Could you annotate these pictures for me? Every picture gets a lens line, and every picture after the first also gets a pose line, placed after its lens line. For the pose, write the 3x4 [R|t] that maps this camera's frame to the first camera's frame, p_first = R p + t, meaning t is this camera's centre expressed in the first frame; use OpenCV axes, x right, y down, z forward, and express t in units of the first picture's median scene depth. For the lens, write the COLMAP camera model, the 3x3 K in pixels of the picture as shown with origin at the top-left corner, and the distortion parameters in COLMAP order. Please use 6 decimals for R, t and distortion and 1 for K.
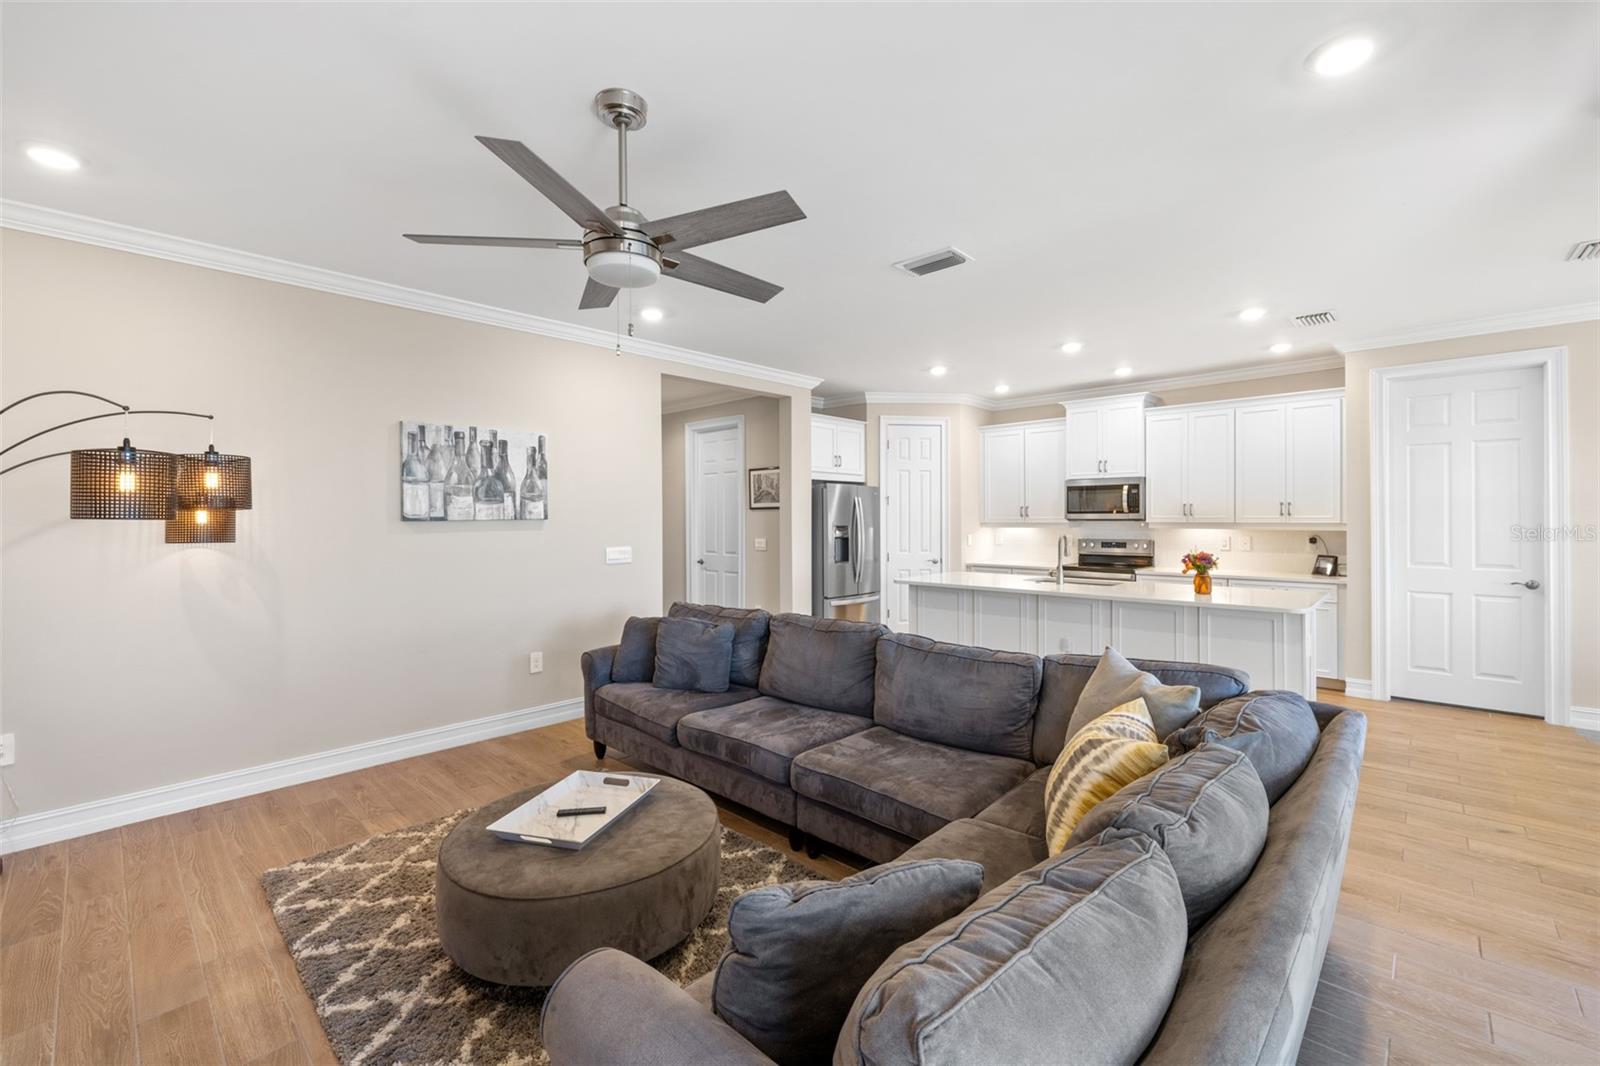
lens RADIAL K [[671.1, 0, 803.1], [0, 671.1, 520.3], [0, 0, 1]] dist [-0.001871, 0.001524]
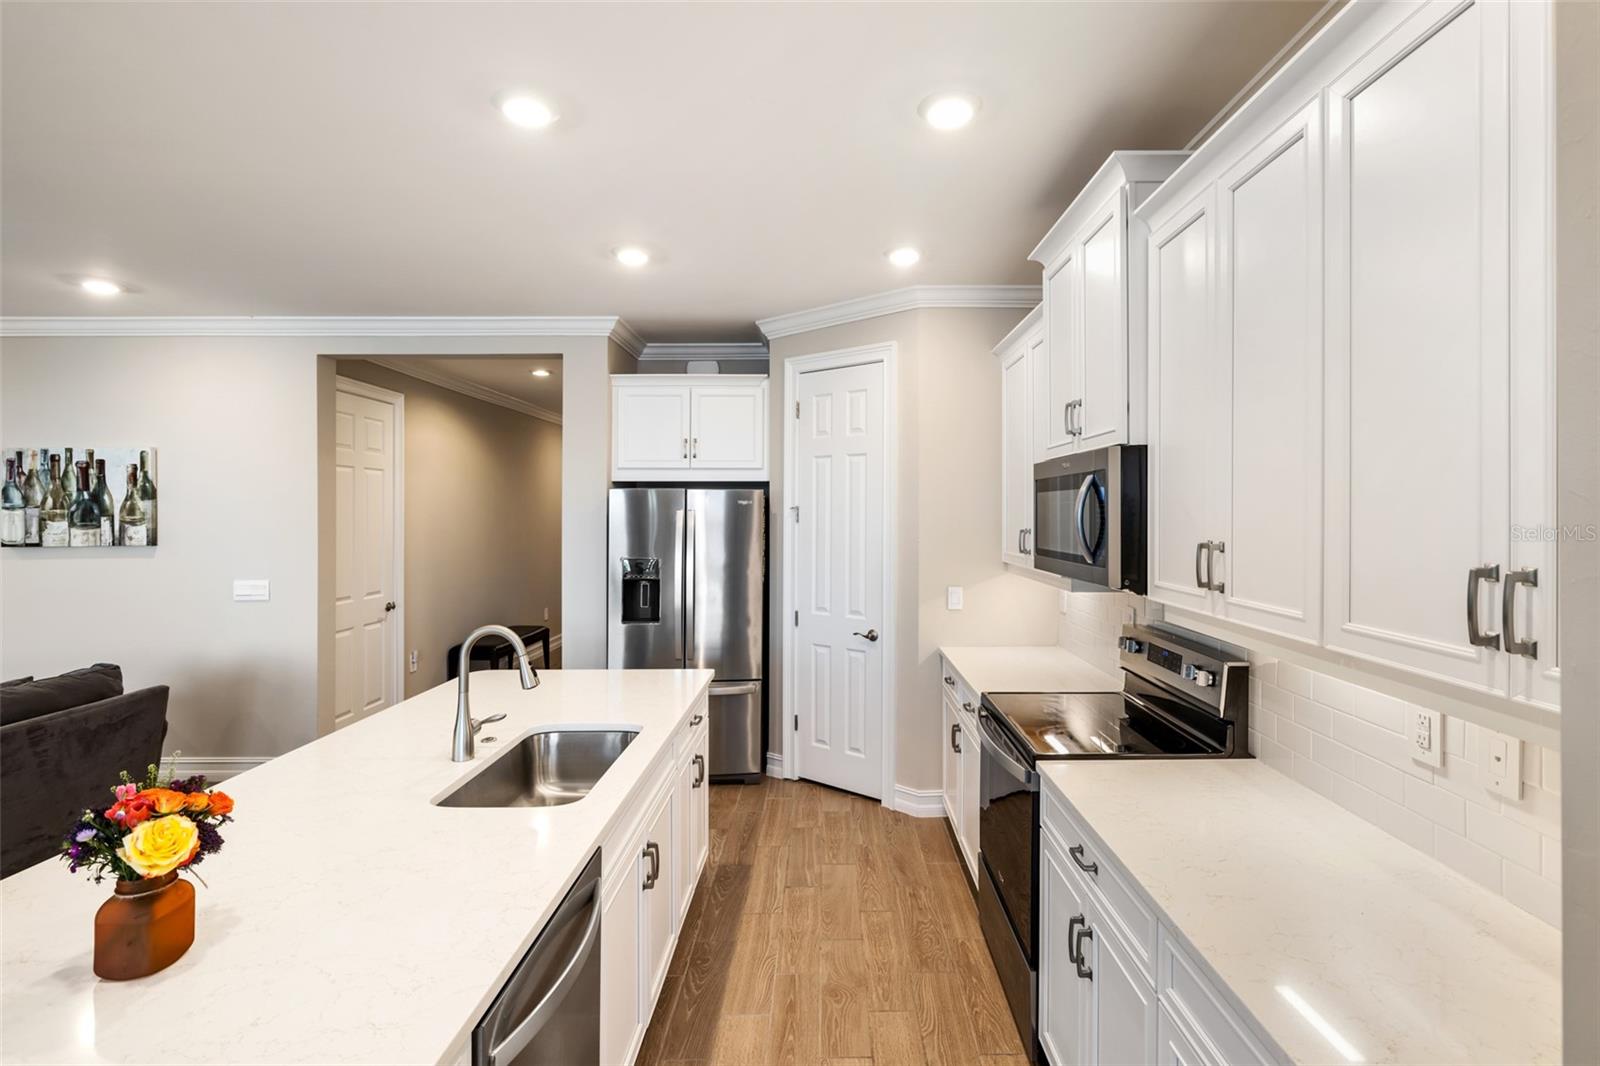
lens RADIAL K [[736.4, 0, 827.8], [0, 736.4, 513.4], [0, 0, 1]] dist [-0.002689, 0.001718]
pose [[0.688016, 0.002308, -0.725692, 0.837015], [-0.005106, 0.999986, -0.001661, -0.042241], [0.725678, 0.004848, 0.688018, 0.887480]]
